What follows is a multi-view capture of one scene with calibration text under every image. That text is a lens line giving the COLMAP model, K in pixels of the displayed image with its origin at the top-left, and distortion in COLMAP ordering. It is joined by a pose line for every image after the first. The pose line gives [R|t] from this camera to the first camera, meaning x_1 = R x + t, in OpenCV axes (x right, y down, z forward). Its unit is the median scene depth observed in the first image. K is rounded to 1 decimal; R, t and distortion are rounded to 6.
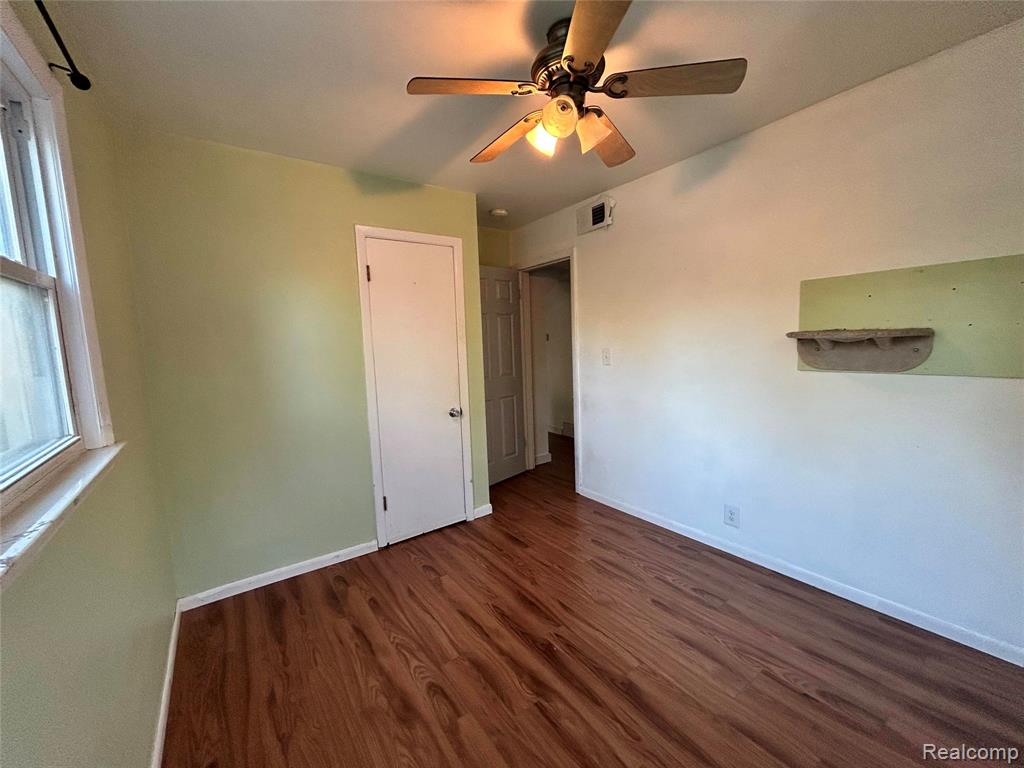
lens RADIAL K [[411.4, 0, 512.3], [0, 411.4, 382.9], [0, 0, 1]] dist [0.001187, 0.000267]
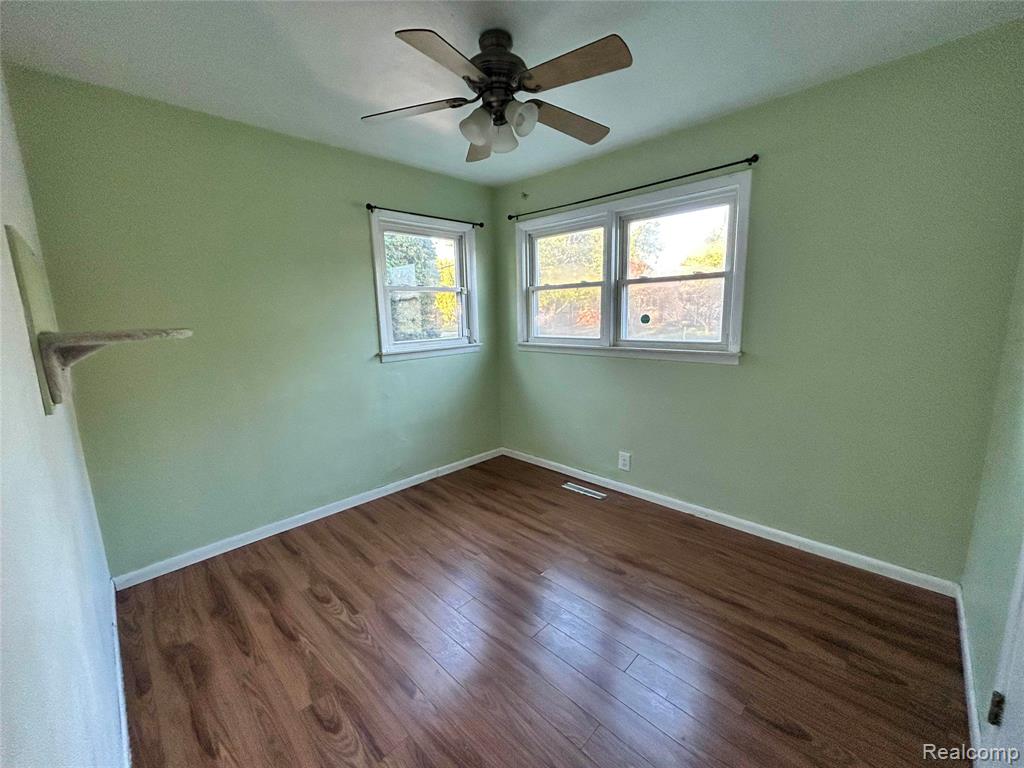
lens RADIAL K [[411.4, 0, 511.6], [0, 411.4, 382.8], [0, 0, 1]] dist [0.001187, 0.000267]
pose [[-0.983112, 0.093450, -0.157348, 0.257663], [0.045539, 0.957670, 0.284242, -0.203574], [0.177250, 0.272276, -0.945753, 1.716411]]
